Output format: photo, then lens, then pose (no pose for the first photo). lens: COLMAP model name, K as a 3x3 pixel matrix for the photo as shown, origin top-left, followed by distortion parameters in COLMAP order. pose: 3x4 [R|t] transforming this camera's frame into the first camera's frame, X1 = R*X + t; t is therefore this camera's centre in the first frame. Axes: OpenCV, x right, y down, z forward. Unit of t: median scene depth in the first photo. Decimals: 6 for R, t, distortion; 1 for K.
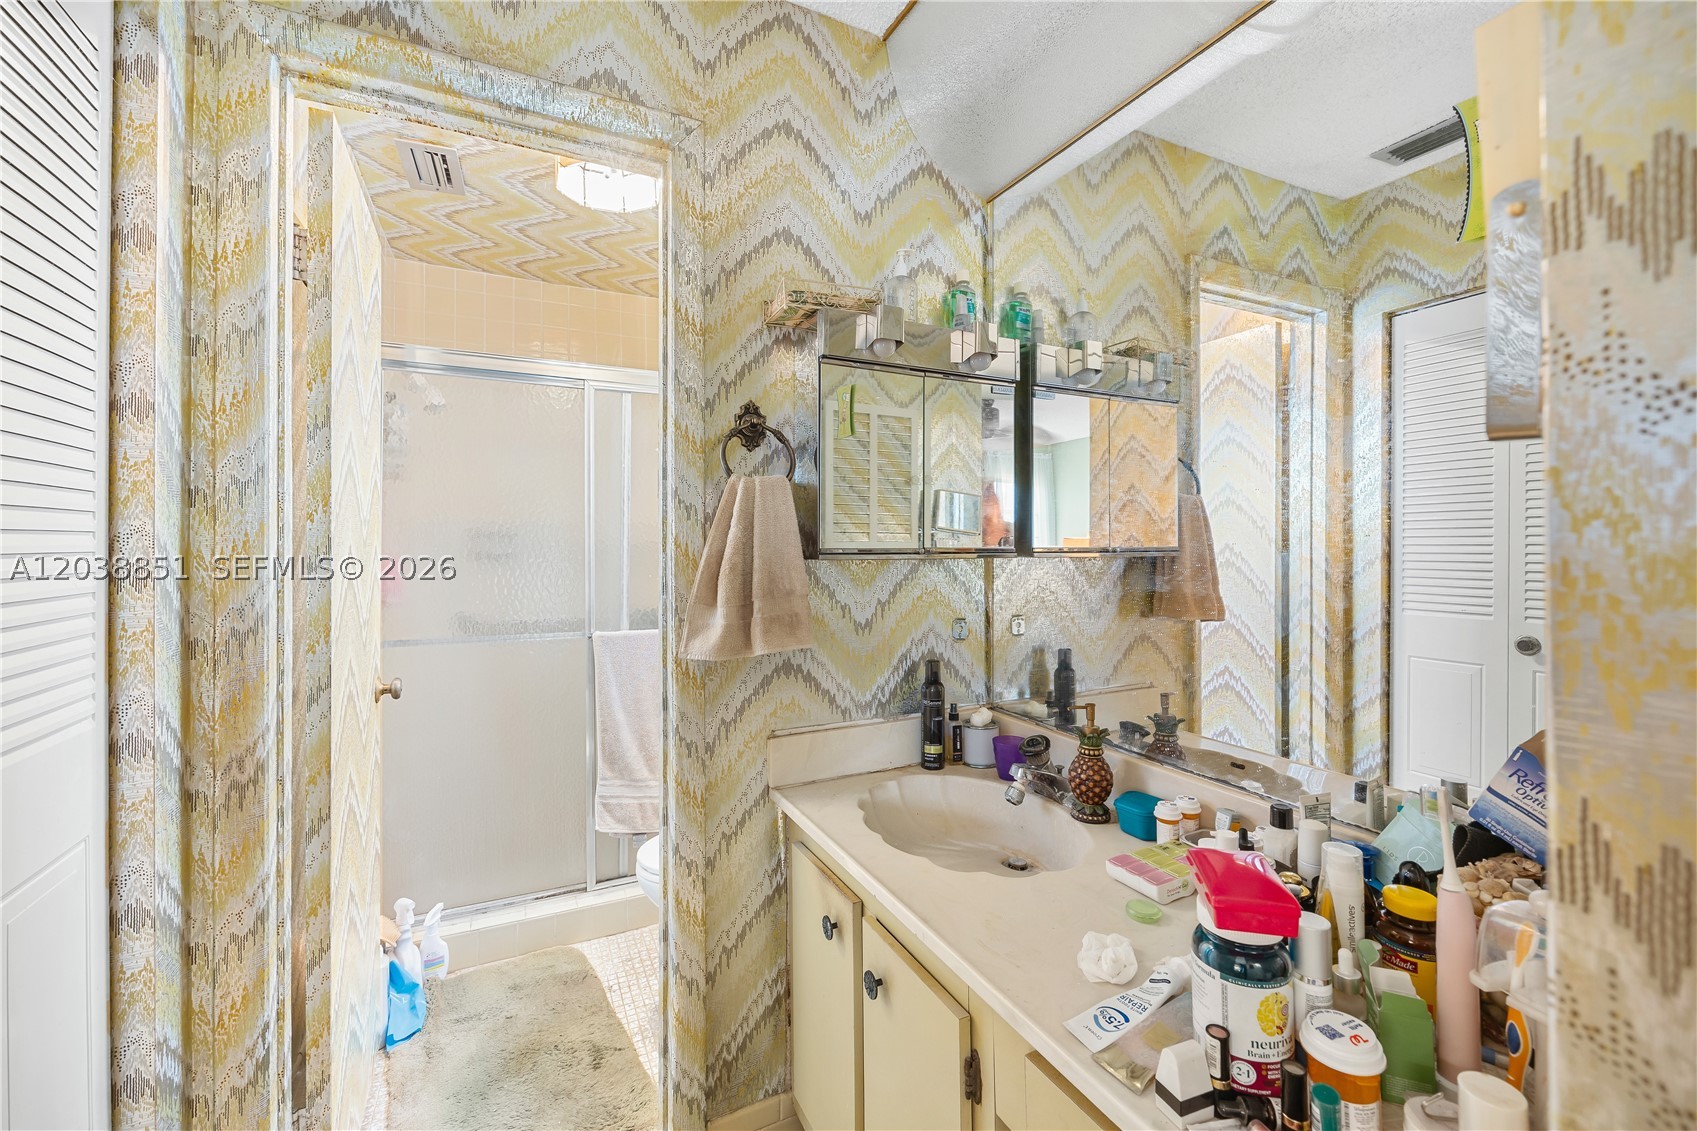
lens RADIAL K [[696.1, 0, 852.2], [0, 696.1, 554.7], [0, 0, 1]] dist [-0.002919, -0.000220]
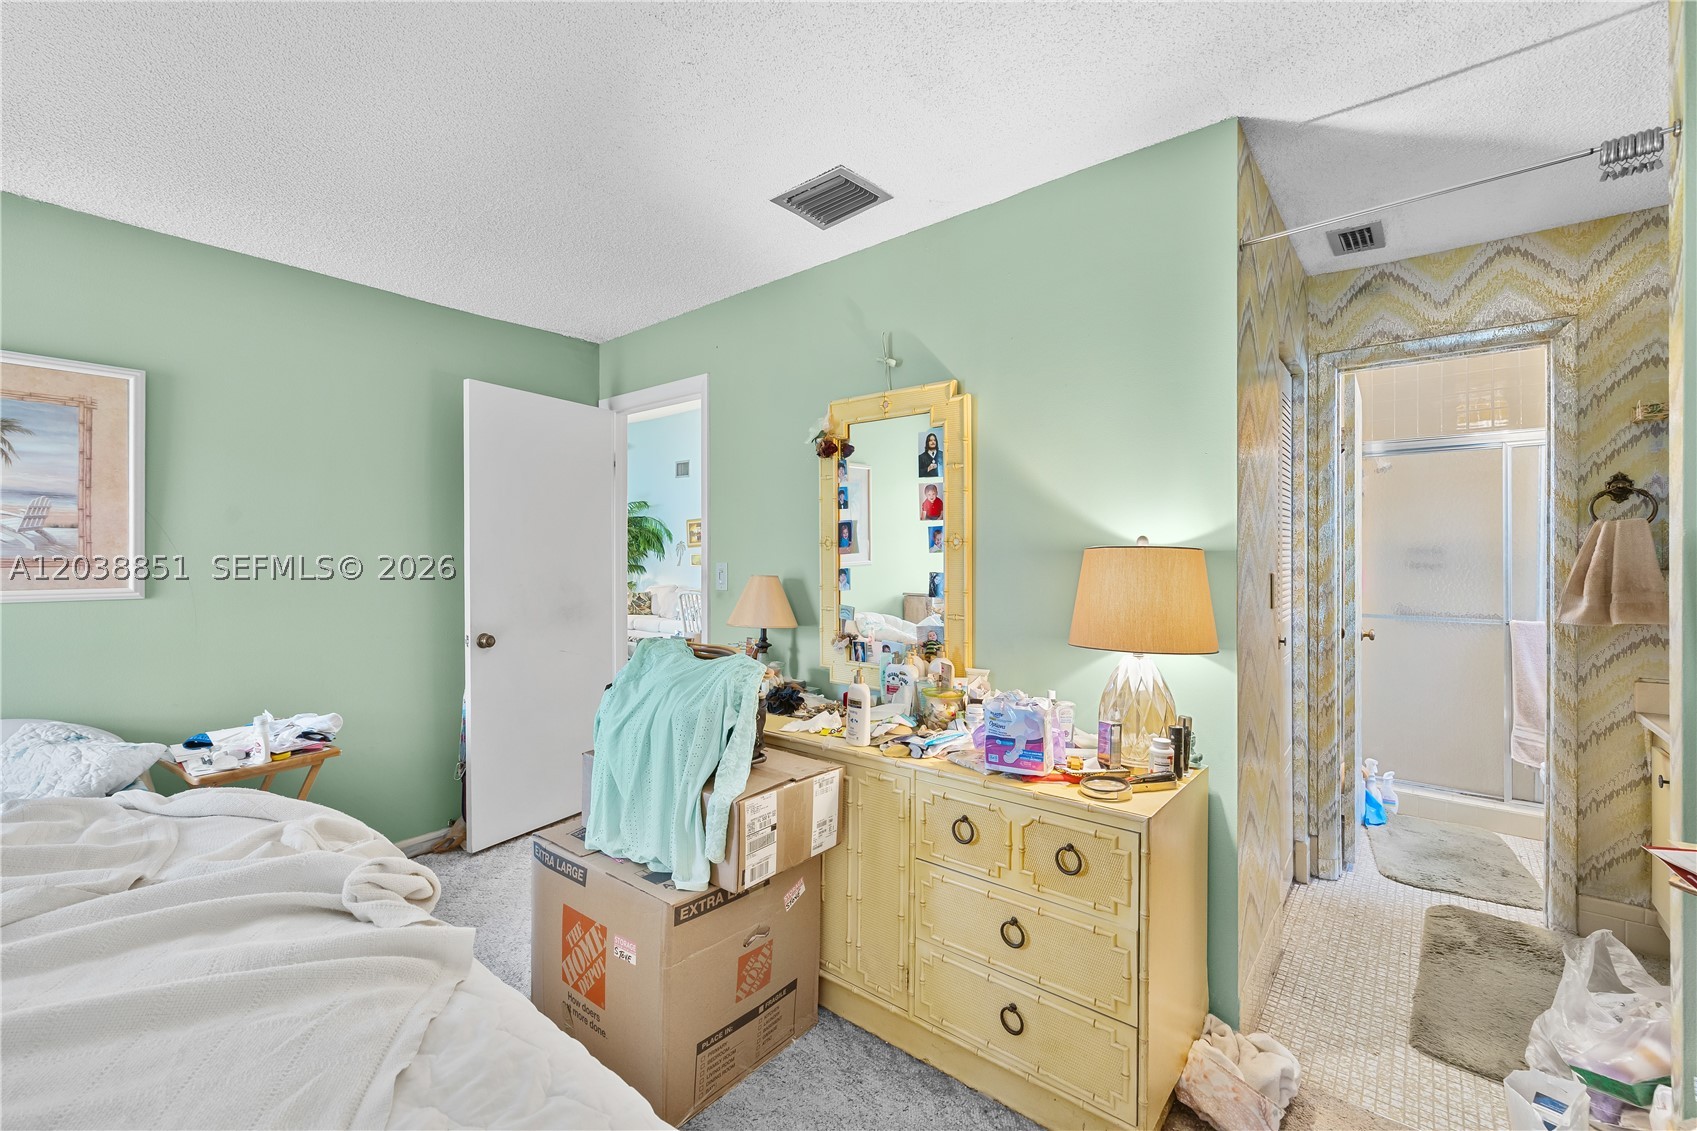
lens RADIAL K [[696.1, 0, 852.2], [0, 696.1, 554.7], [0, 0, 1]] dist [-0.002919, -0.000220]
pose [[0.409603, -0.003287, -0.912258, 0.616447], [-0.006856, 0.999954, -0.006681, -0.004948], [0.912238, 0.008991, 0.409562, -1.339580]]
